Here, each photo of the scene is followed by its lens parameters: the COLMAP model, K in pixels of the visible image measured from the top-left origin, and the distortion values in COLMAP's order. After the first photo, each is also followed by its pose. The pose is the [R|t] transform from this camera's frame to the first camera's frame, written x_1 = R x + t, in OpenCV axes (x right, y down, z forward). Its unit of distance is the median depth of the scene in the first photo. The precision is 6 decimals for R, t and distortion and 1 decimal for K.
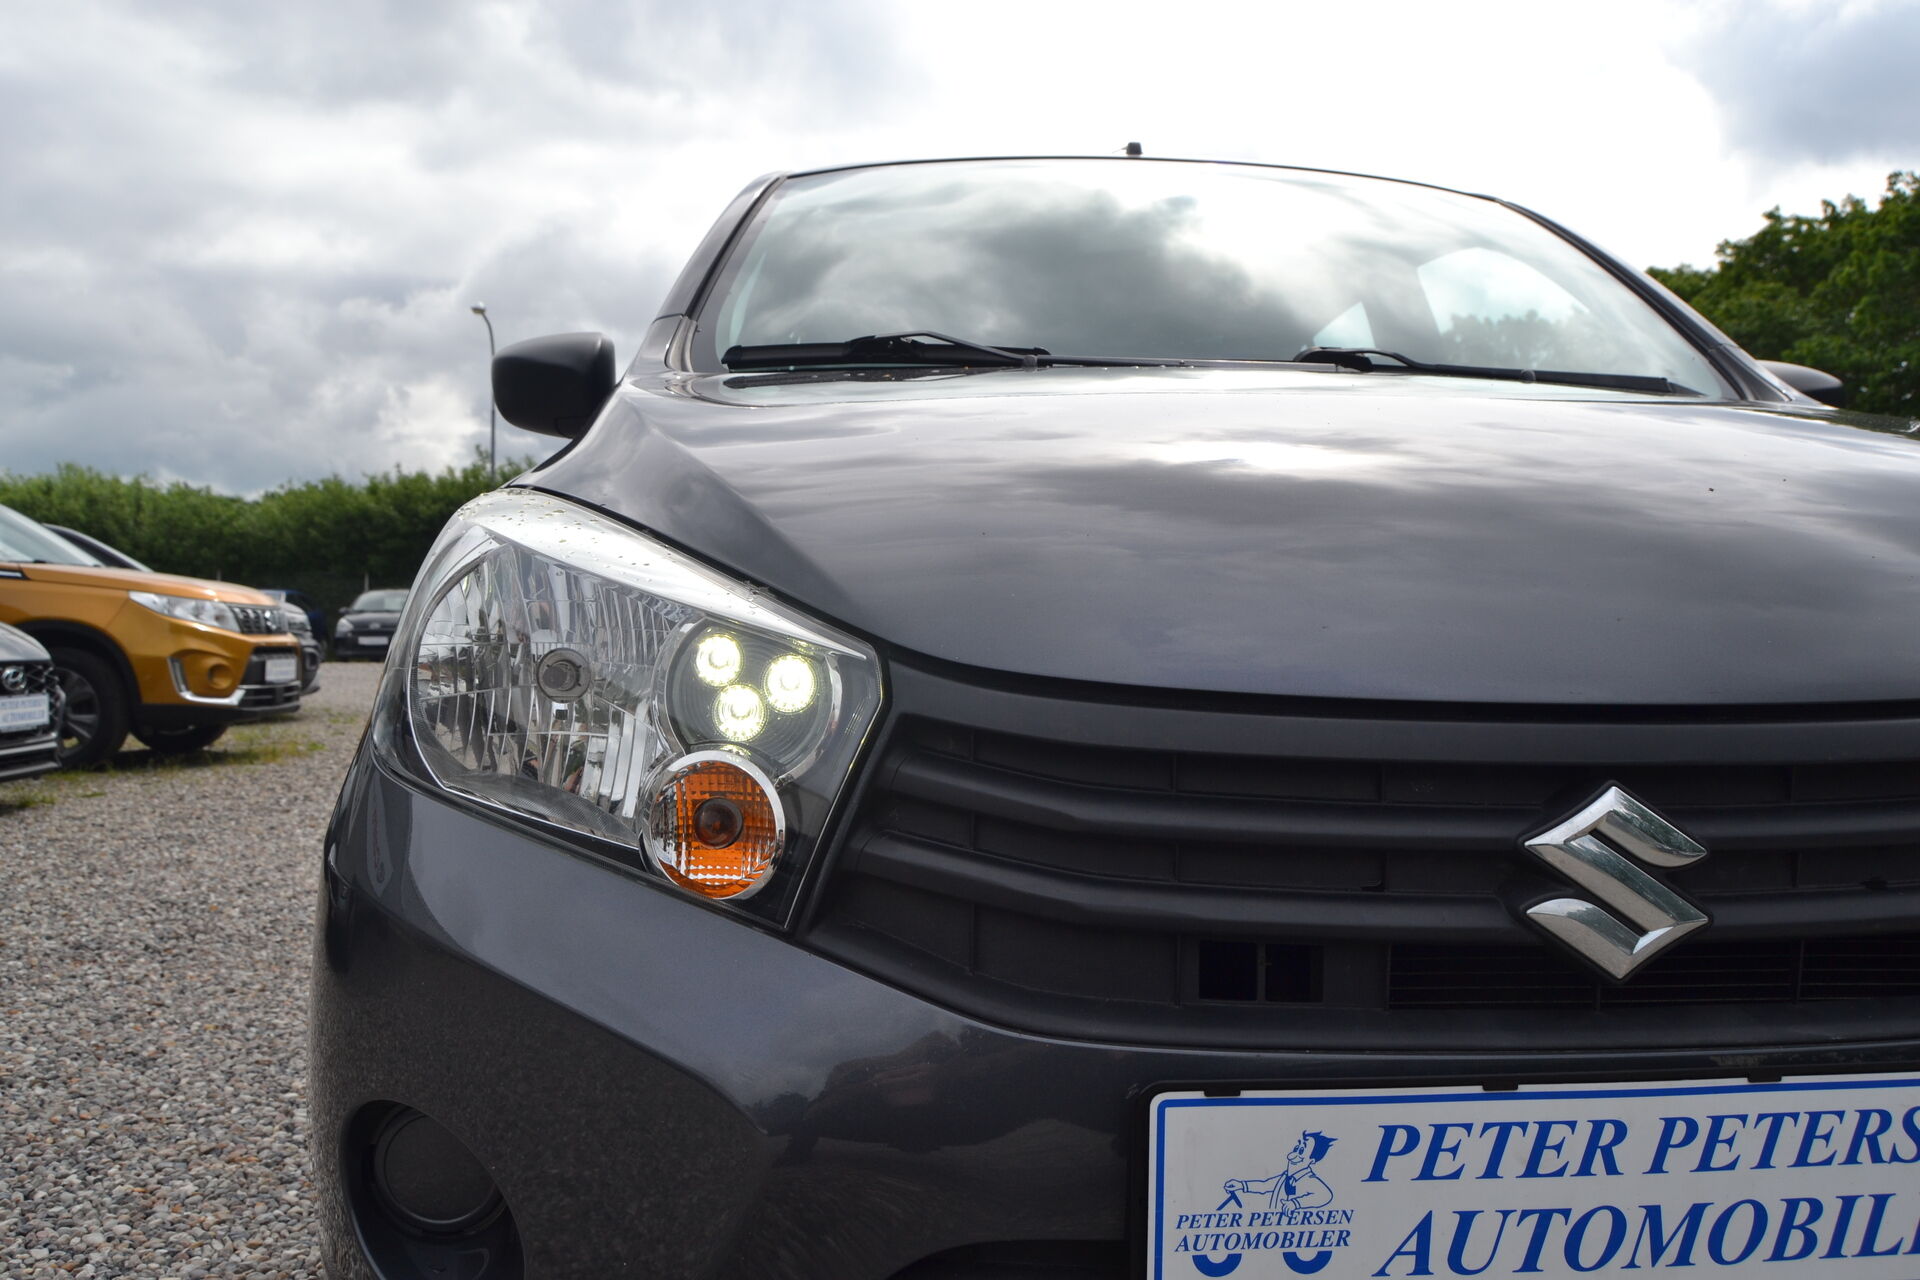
lens RADIAL K [[1523.2, 0, 957.2], [0, 1523.2, 644.5], [0, 0, 1]] dist [-0.095870, 0.030889]
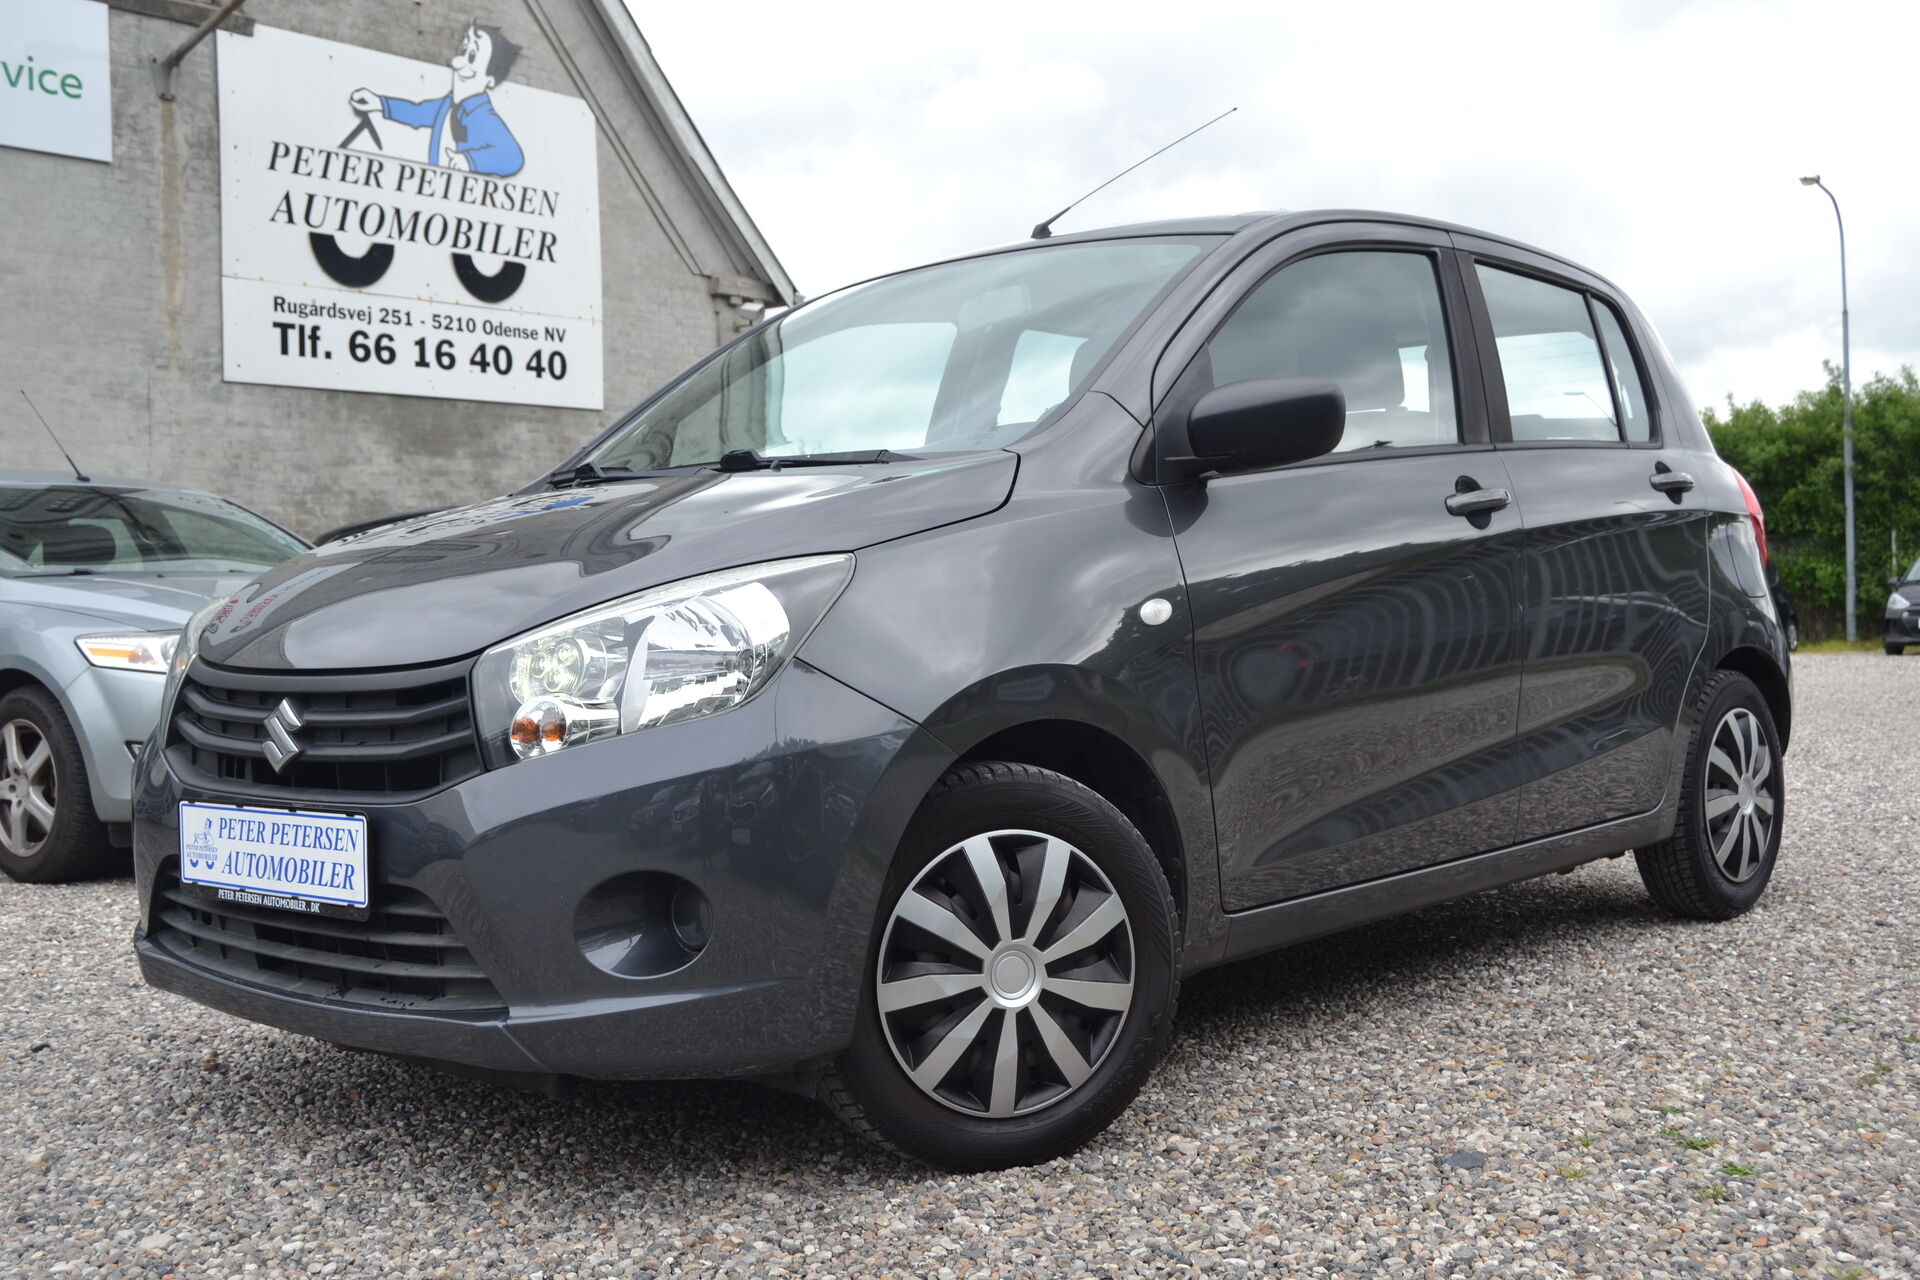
lens RADIAL K [[2139.4, 0, 1034.6], [0, 2139.4, 651.4], [0, 0, 1]] dist [0.010562, 0.000000]
pose [[0.710229, -0.010489, -0.703892, 3.816102], [0.017974, 0.999833, 0.003237, 0.020294], [0.703741, -0.014951, 0.710300, -0.709191]]
